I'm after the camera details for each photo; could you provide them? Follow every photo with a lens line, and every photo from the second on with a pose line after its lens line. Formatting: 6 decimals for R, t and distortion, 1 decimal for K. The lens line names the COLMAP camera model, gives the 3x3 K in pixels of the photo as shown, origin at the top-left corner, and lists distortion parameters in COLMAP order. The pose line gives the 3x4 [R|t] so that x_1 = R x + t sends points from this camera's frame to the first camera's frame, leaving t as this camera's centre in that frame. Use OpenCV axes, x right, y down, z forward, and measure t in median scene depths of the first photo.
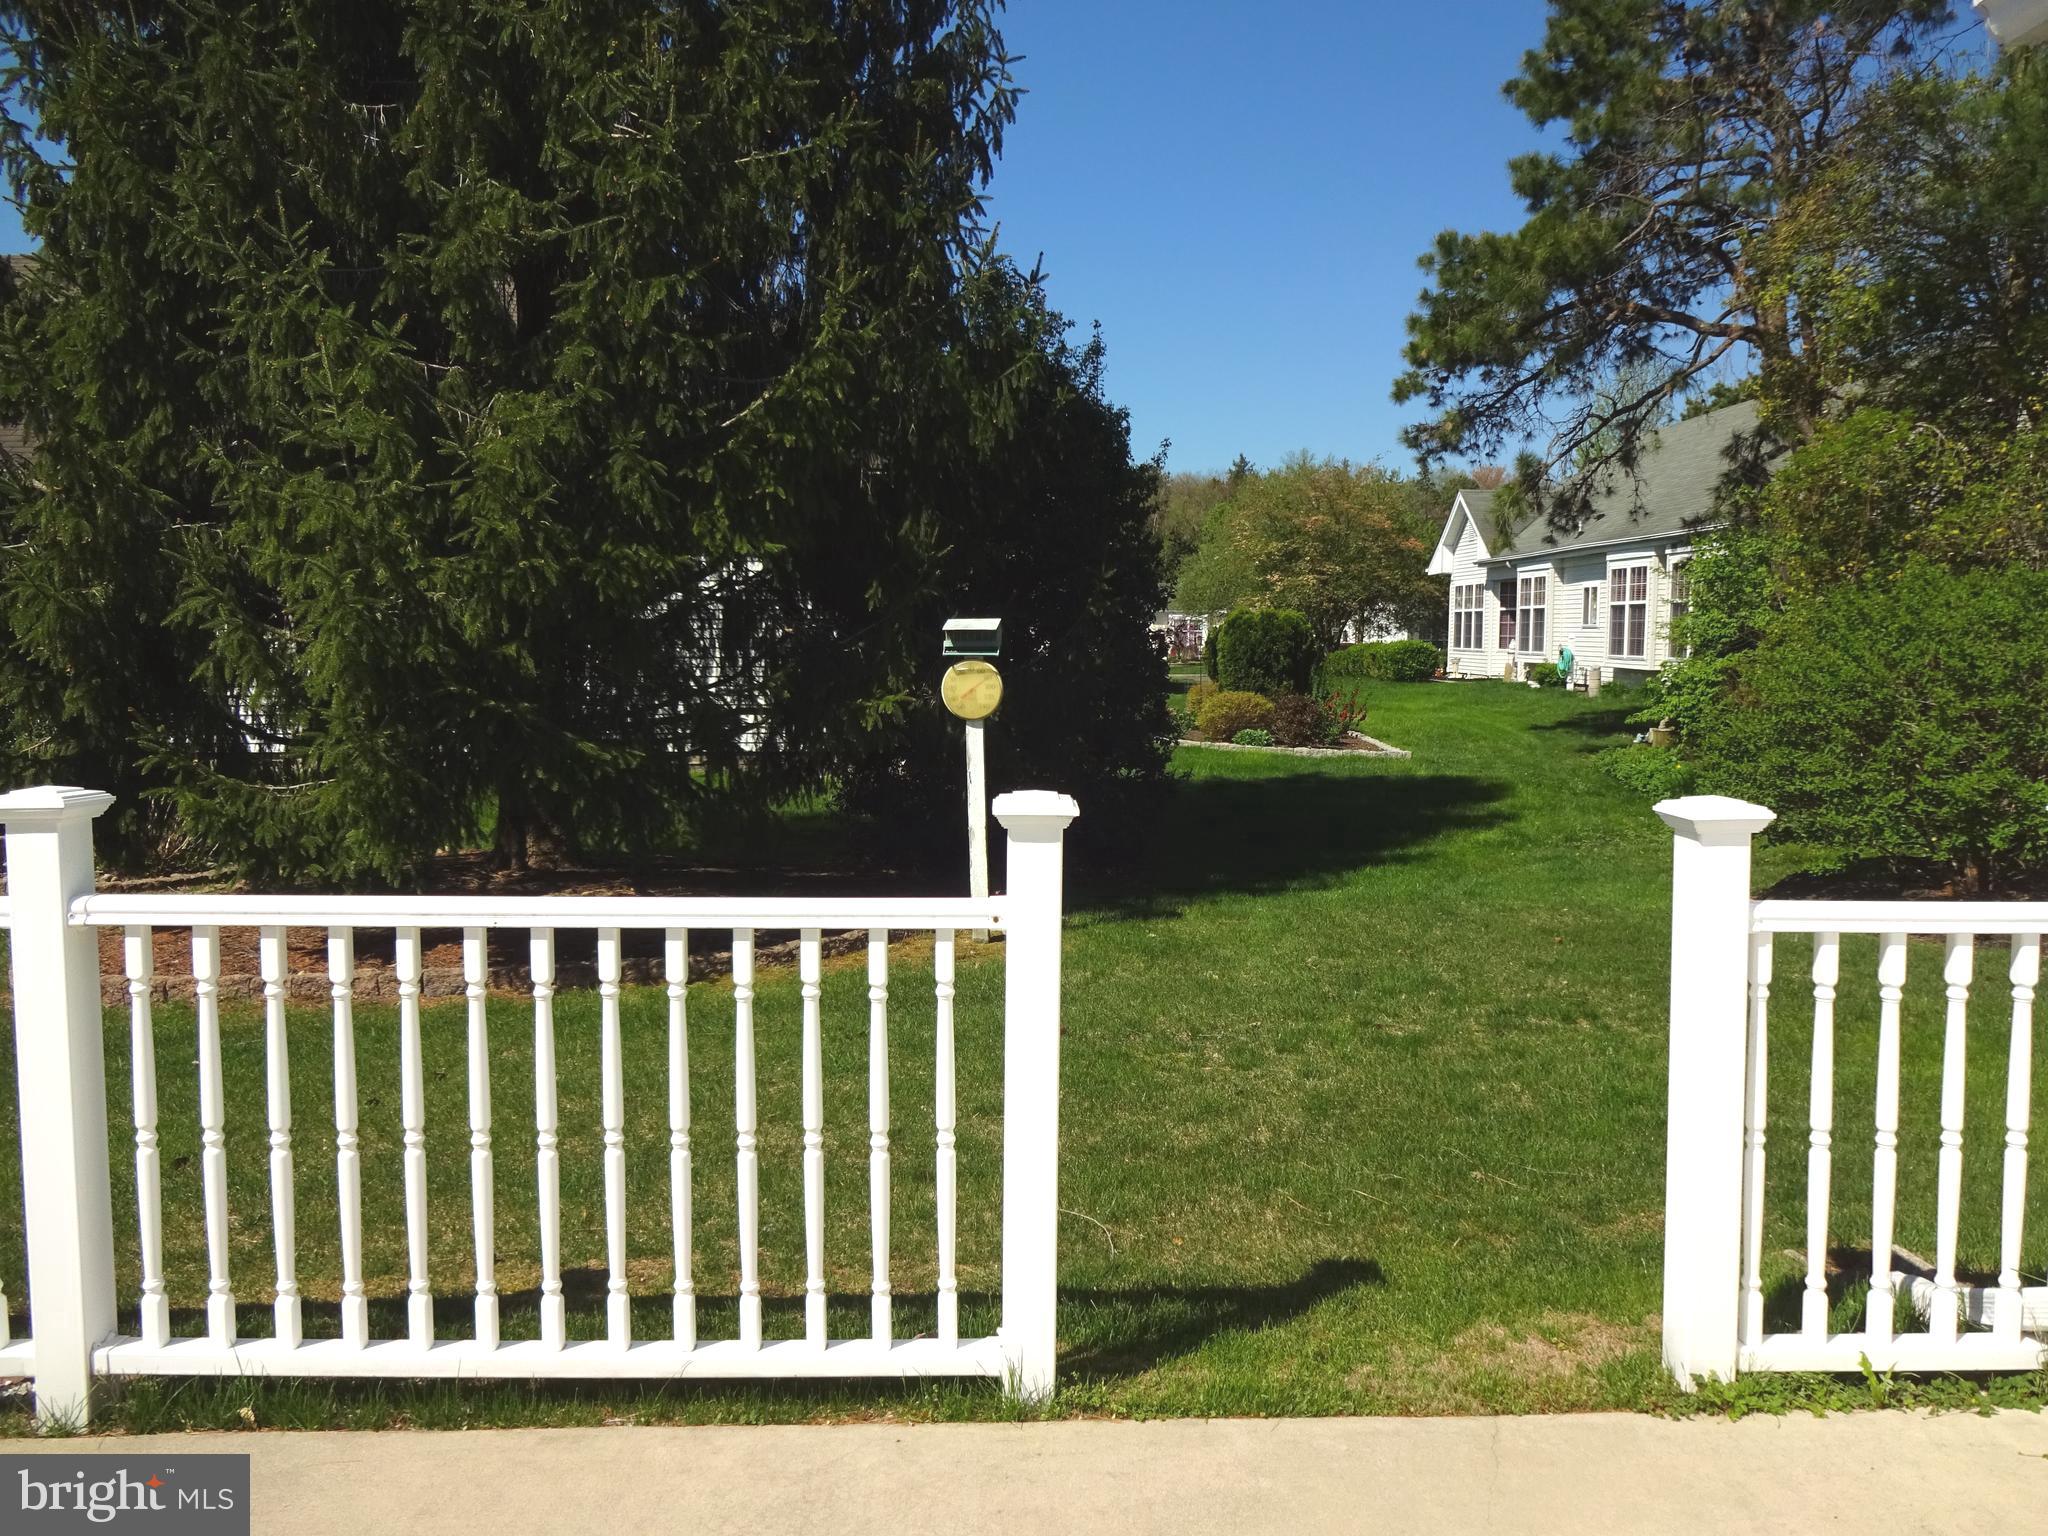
lens RADIAL K [[1532.0, 0, 1036.7], [0, 1532.0, 764.5], [0, 0, 1]] dist [0.027005, -0.047810]
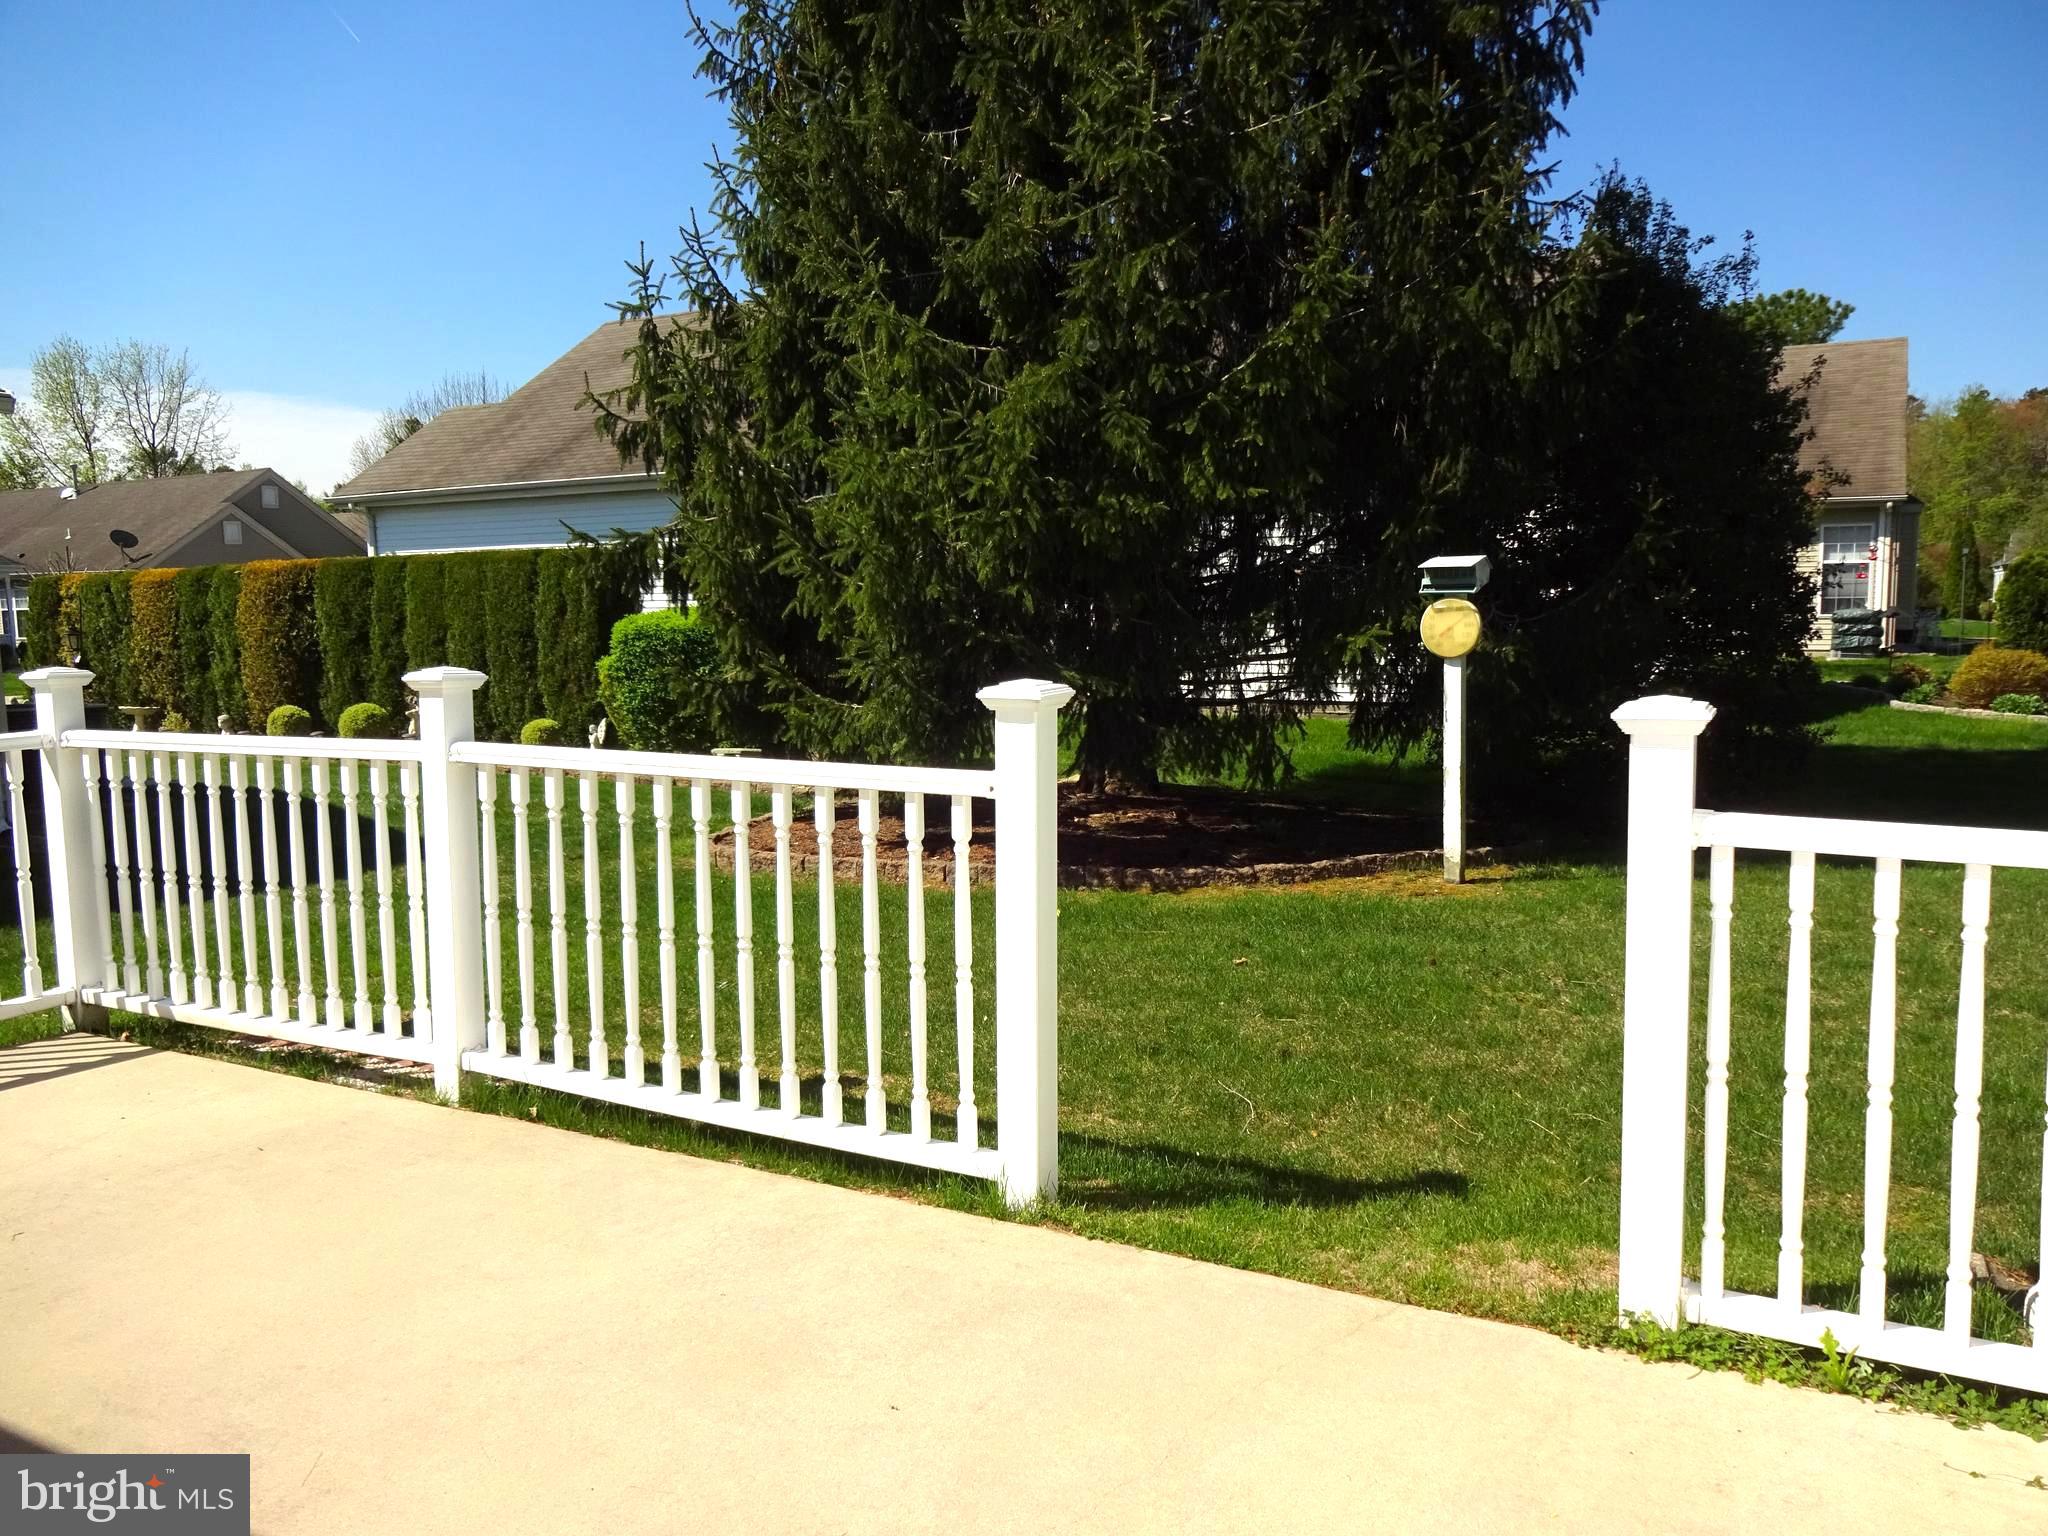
lens RADIAL K [[1527.4, 0, 1032.3], [0, 1527.4, 784.2], [0, 0, 1]] dist [-0.014768, 0.009139]
pose [[0.867536, 0.049801, -0.494875, 0.260980], [-0.031984, 0.998501, 0.044414, 0.020716], [0.496346, -0.022703, 0.867828, 0.007001]]
